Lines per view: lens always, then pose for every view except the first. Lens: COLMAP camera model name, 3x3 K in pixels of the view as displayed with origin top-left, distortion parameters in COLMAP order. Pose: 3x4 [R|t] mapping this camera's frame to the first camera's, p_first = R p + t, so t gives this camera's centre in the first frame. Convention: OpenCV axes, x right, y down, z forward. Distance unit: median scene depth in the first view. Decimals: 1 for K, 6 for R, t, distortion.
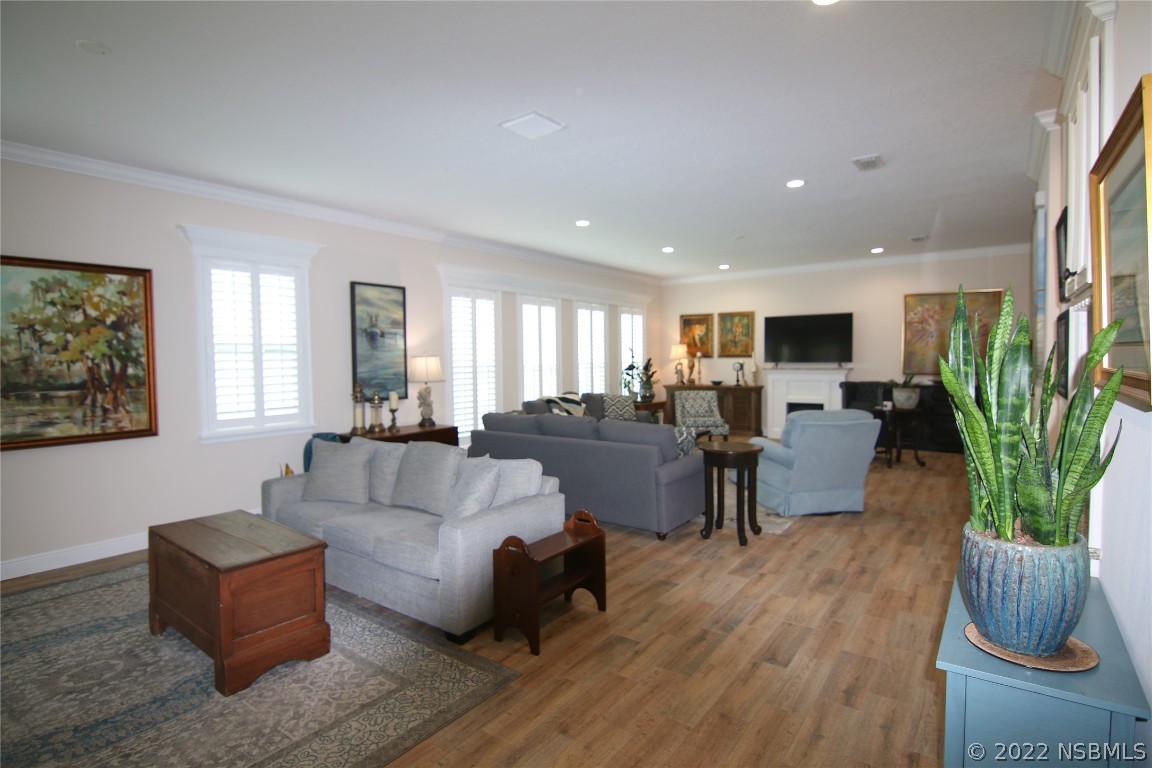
lens RADIAL K [[583.6, 0, 571.6], [0, 583.6, 384.2], [0, 0, 1]] dist [-0.002054, -0.012718]
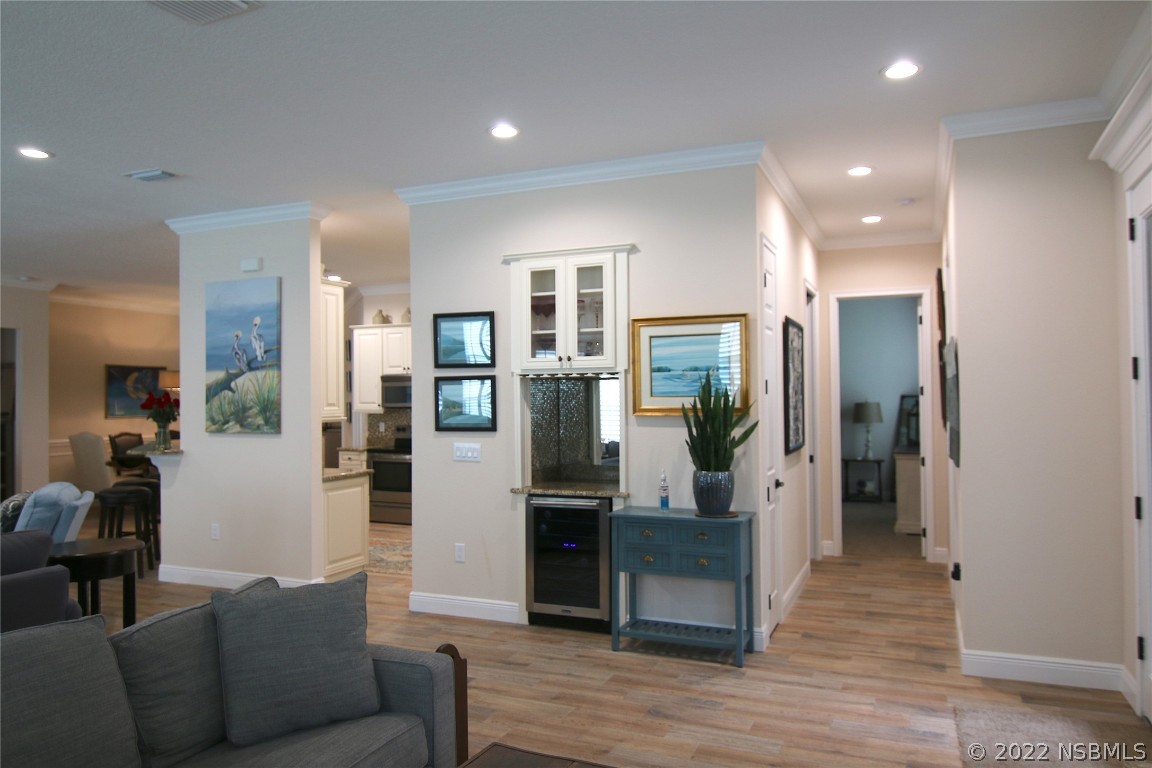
lens RADIAL K [[826.4, 0, 570.1], [0, 826.4, 385.4], [0, 0, 1]] dist [-0.000300, 0.000991]
pose [[-0.216810, 0.028848, 0.975788, -0.386613], [0.055987, 0.998285, -0.017074, -0.014363], [-0.974607, 0.050930, -0.218053, 0.349215]]
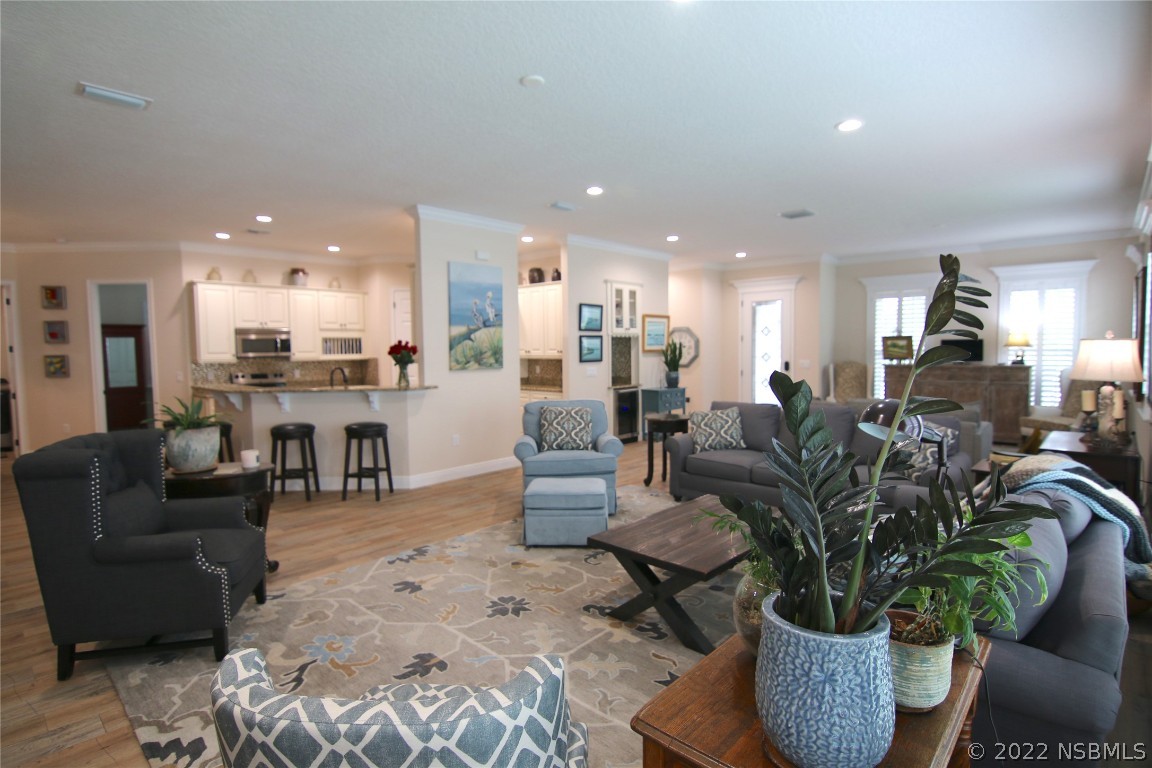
lens RADIAL K [[566.3, 0, 579.9], [0, 566.3, 381.0], [0, 0, 1]] dist [-0.001257, -0.000696]
pose [[-0.993313, 0.015969, 0.114344, 0.160553], [0.027861, 0.994273, 0.103174, -0.057499], [-0.112041, 0.105670, -0.988069, 1.172498]]
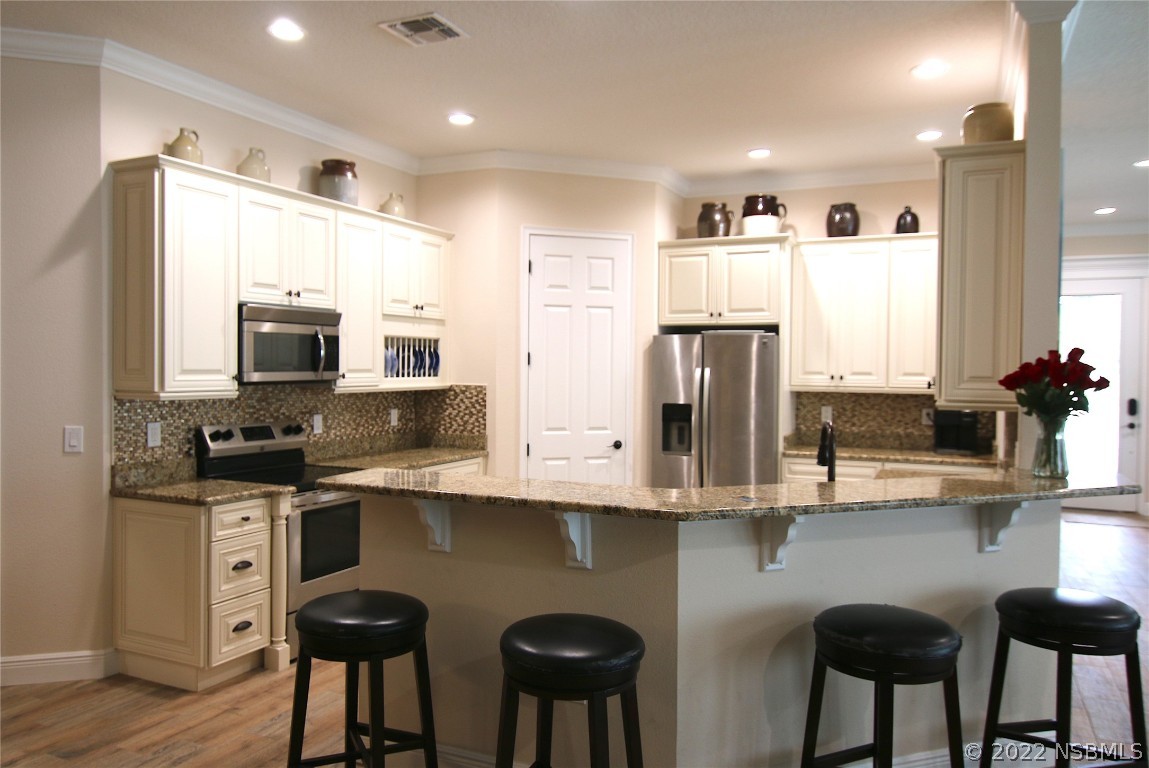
lens RADIAL K [[824.2, 0, 568.7], [0, 824.2, 385.4], [0, 0, 1]] dist [-0.000300, 0.000991]
pose [[-0.983963, 0.008614, -0.178163, 0.692059], [-0.004003, 0.997515, 0.070336, -0.049880], [0.178326, 0.069922, -0.981484, 0.844054]]
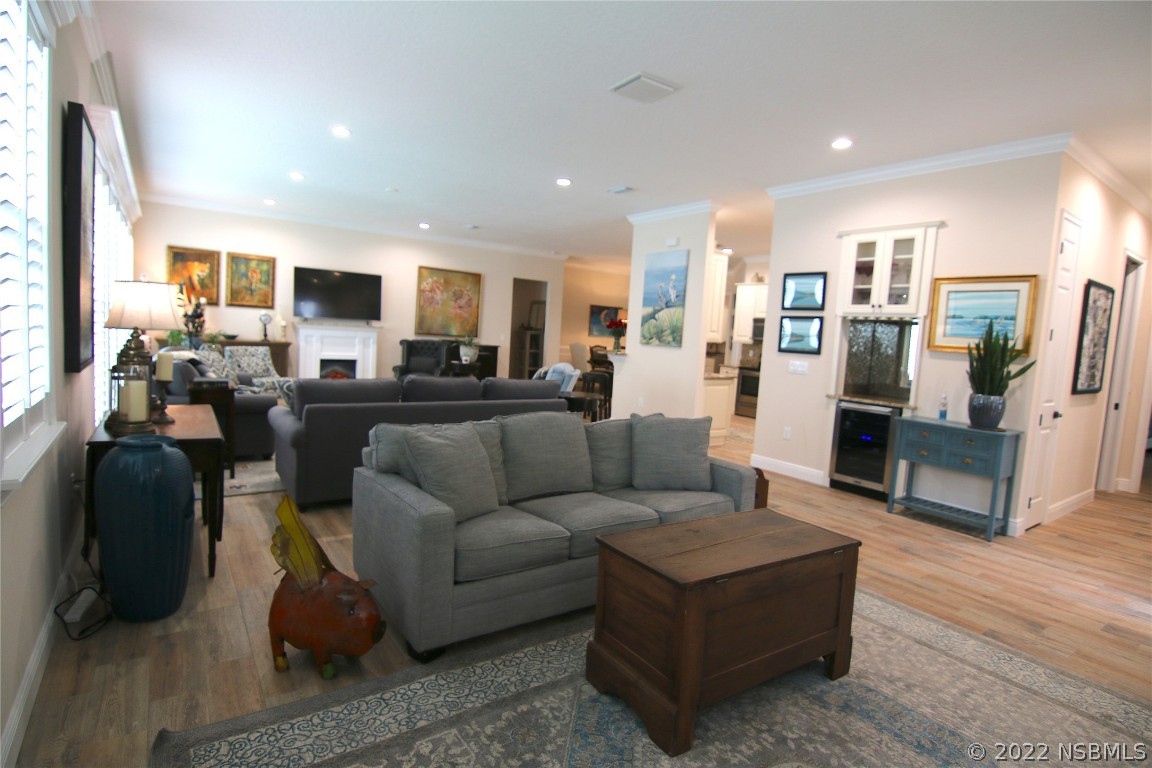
lens RADIAL K [[583.6, 0, 571.6], [0, 583.6, 384.2], [0, 0, 1]] dist [-0.002054, -0.012718]
pose [[0.316463, -0.055636, 0.946972, -0.462261], [-0.019376, 0.997691, 0.065091, 0.002031], [-0.948407, -0.038947, 0.314655, 0.326125]]
